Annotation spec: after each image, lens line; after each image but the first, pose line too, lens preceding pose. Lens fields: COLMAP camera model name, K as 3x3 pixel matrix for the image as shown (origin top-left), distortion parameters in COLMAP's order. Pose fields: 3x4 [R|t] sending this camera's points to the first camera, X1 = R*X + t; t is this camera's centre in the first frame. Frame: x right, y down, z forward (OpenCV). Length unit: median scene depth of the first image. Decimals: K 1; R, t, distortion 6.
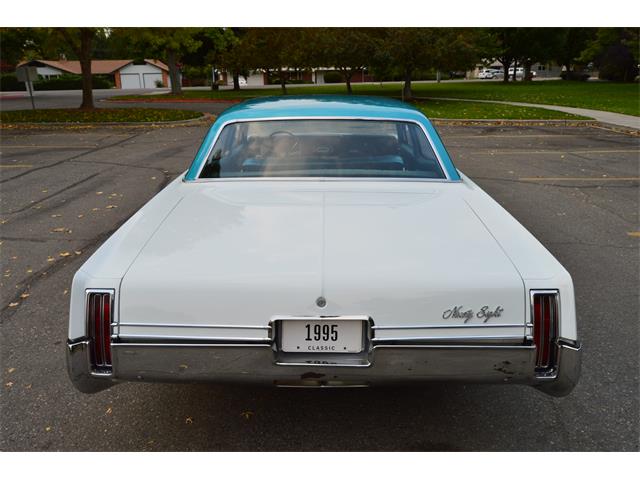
lens RADIAL K [[494.2, 0, 320.0], [0, 494.2, 240.0], [0, 0, 1]] dist [-0.002222, 0.000313]
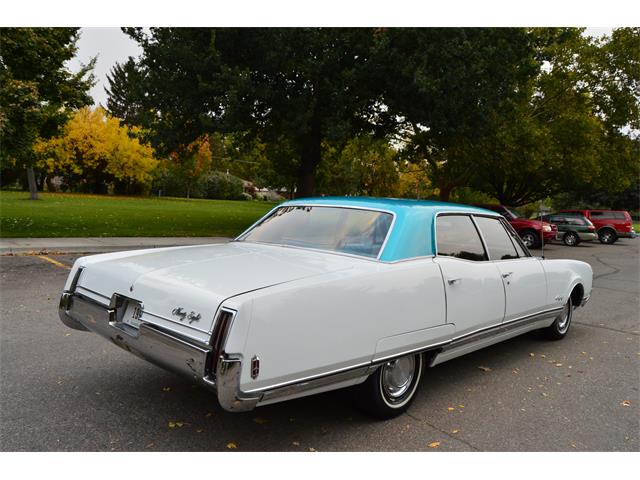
lens RADIAL K [[494.2, 0, 320.0], [0, 494.2, 240.0], [0, 0, 1]] dist [-0.002222, 0.000313]
pose [[0.764752, 0.093052, -0.637570, 1.390842], [-0.242202, 0.958462, -0.150630, 0.070106], [0.597070, 0.269616, 0.755523, 0.173614]]
